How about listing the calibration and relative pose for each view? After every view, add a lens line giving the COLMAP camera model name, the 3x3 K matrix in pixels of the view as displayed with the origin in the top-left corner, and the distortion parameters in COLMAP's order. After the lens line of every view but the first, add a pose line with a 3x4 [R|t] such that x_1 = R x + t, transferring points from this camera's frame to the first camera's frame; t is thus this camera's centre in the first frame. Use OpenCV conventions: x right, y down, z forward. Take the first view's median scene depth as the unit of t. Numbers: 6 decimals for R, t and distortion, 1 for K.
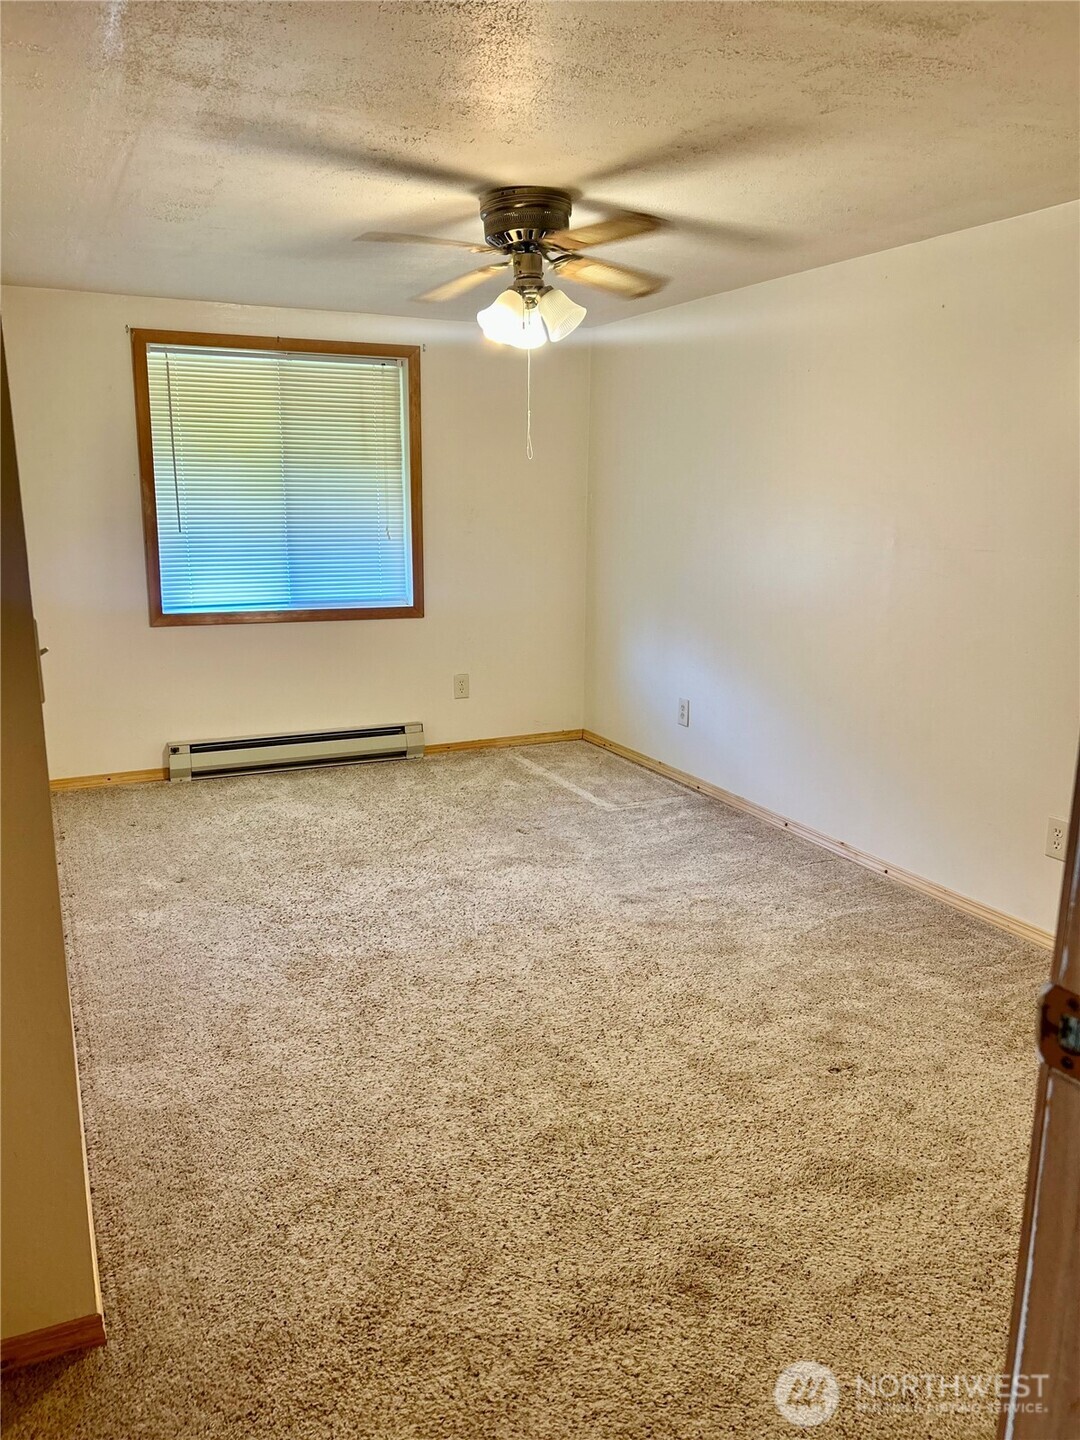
lens RADIAL K [[1091.9, 0, 540.0], [0, 1091.9, 720.0], [0, 0, 1]] dist [0.069987, -0.065057]
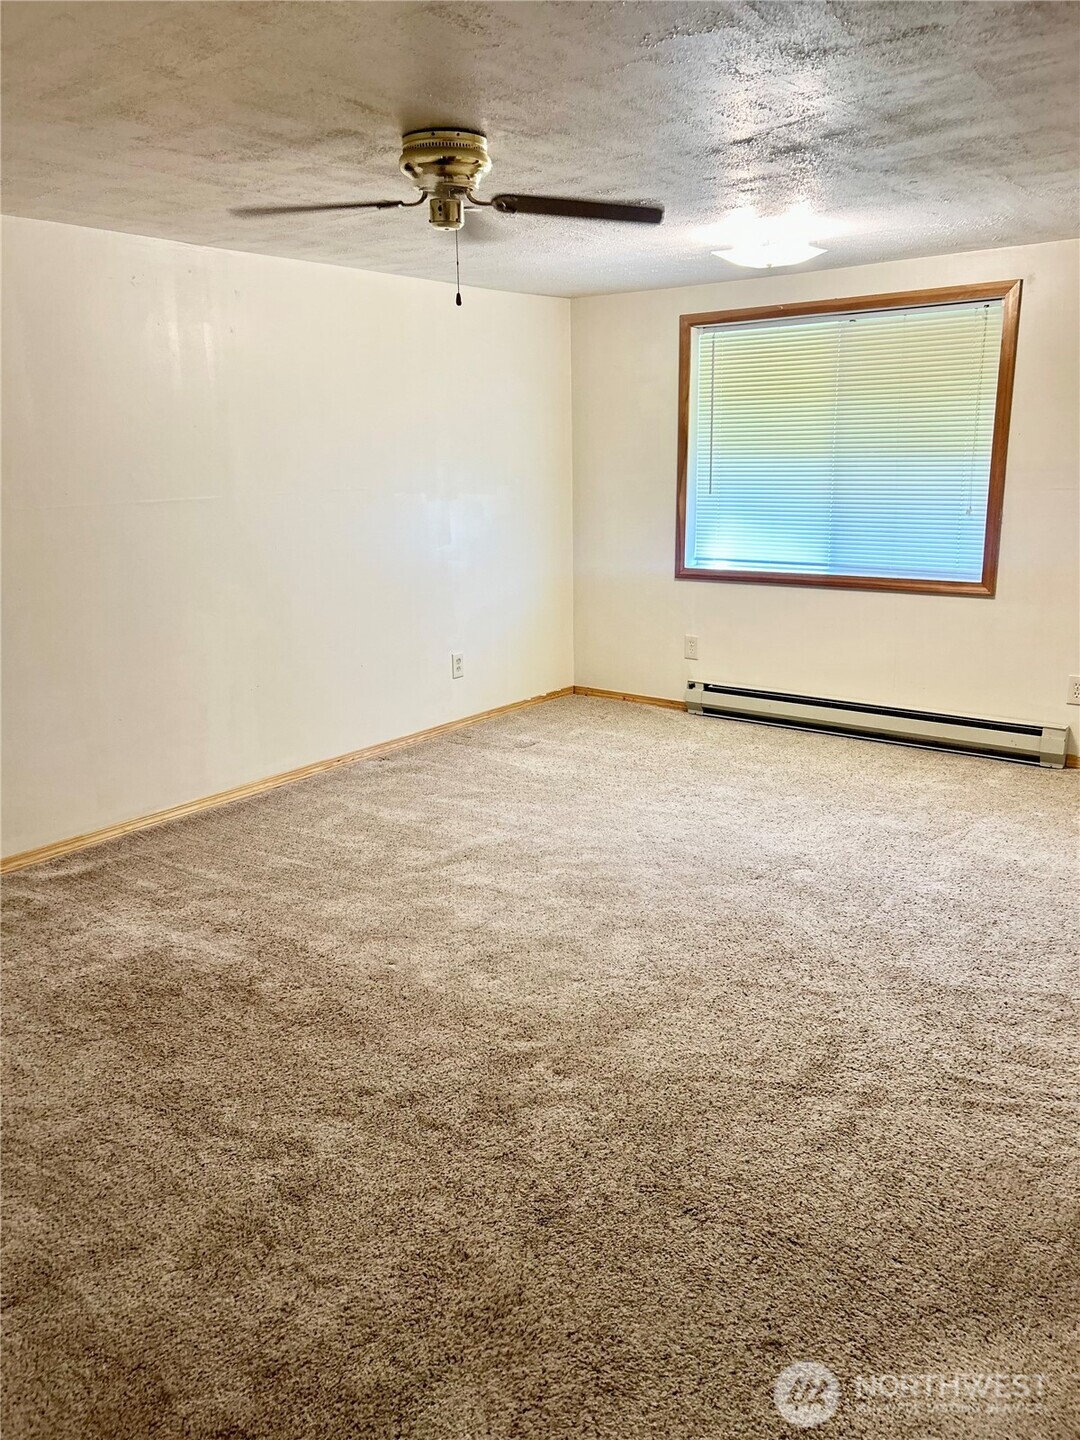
lens RADIAL K [[1091.9, 0, 540.0], [0, 1091.9, 720.0], [0, 0, 1]] dist [0.069987, -0.065057]
pose [[0.427739, 0.204157, -0.880545, 0.606270], [-0.172803, 0.974661, 0.142037, -0.071110], [0.887231, 0.091406, 0.452179, 0.345440]]
